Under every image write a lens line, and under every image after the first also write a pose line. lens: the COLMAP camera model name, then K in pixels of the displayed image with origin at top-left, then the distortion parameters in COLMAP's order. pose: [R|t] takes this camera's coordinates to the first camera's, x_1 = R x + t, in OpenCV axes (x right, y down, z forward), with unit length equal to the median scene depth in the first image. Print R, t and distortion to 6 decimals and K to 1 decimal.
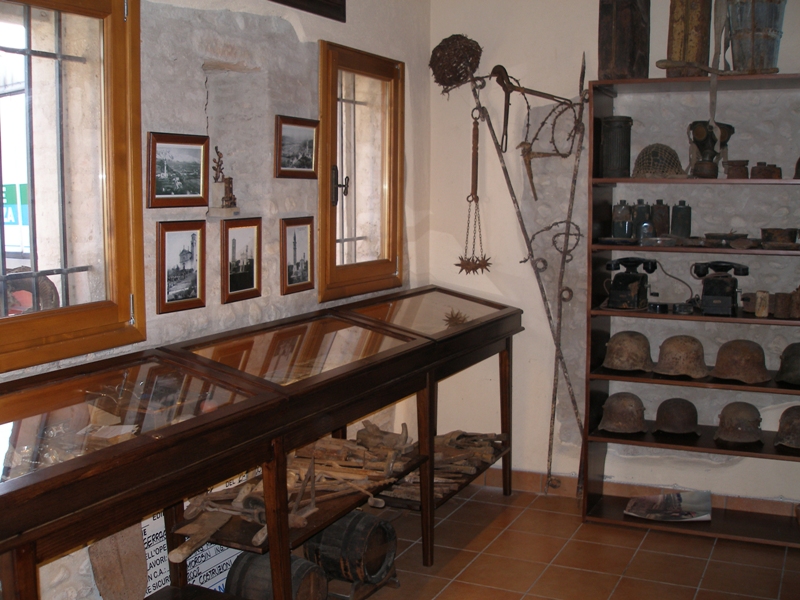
lens RADIAL K [[907.1, 0, 401.5], [0, 907.1, 299.3], [0, 0, 1]] dist [-0.151520, 0.000000]
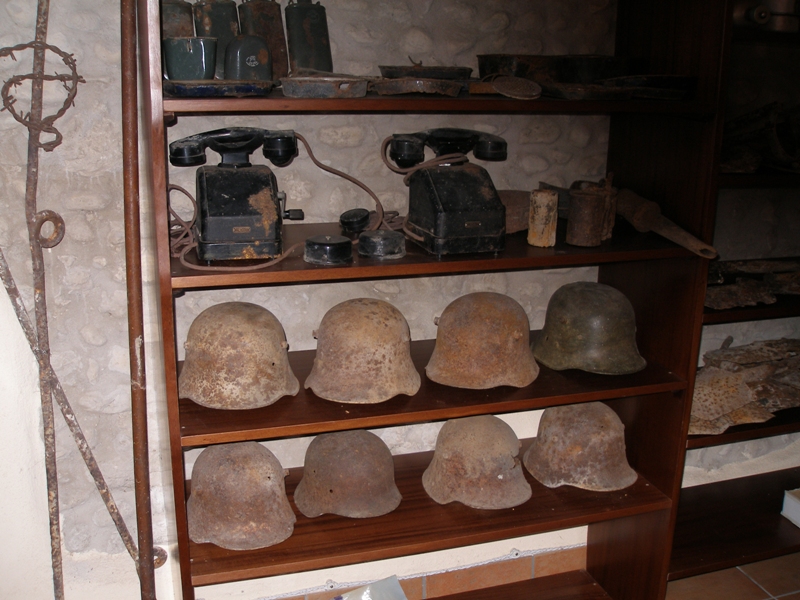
lens RADIAL K [[907.1, 0, 405.0], [0, 907.1, 304.2], [0, 0, 1]] dist [-0.151520, 0.000000]
pose [[0.708827, -0.178909, 0.682317, 0.020518], [0.056150, 0.978542, 0.198250, -0.041830], [-0.703144, -0.102213, 0.703662, 0.605246]]
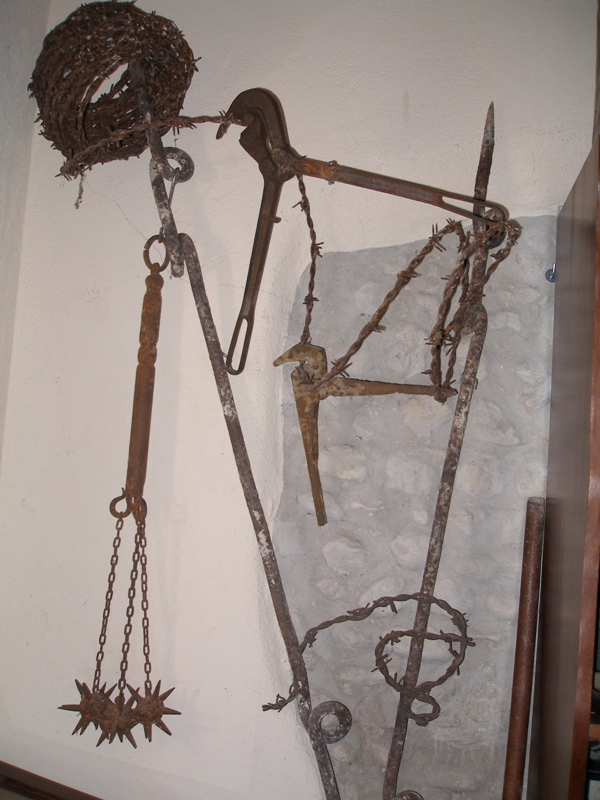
lens RADIAL K [[907.1, 0, 296.9], [0, 907.1, 408.1], [0, 0, 1]] dist [-0.151520, 0.000000]
pose [[0.949675, 0.080179, 0.302801, 0.036048], [-0.028720, 0.984901, -0.170719, -0.095308], [-0.311918, 0.153431, 0.937639, 0.688404]]
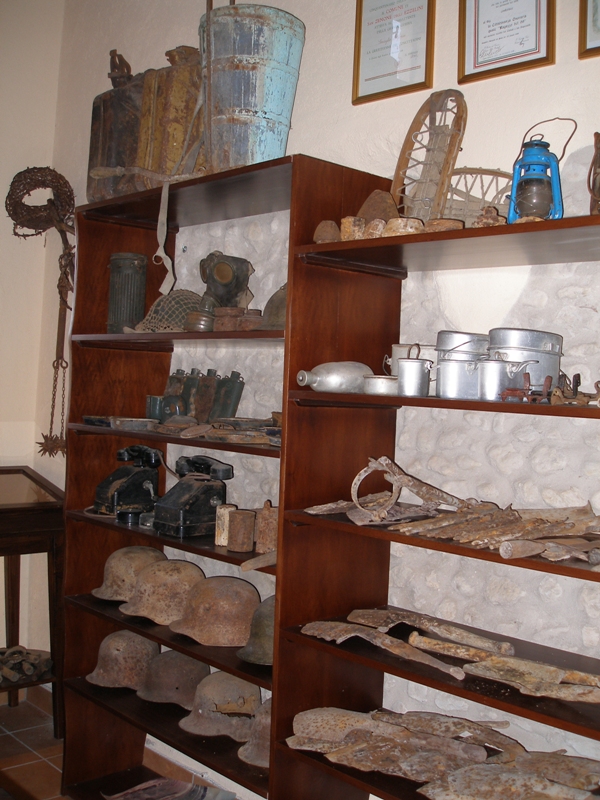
lens RADIAL K [[907.1, 0, 299.7], [0, 907.1, 401.0], [0, 0, 1]] dist [-0.151520, 0.000000]
pose [[0.937510, 0.054920, -0.343598, 0.579439], [-0.089218, 0.992395, -0.084810, -0.029539], [0.336327, 0.110166, 0.935280, 0.328541]]
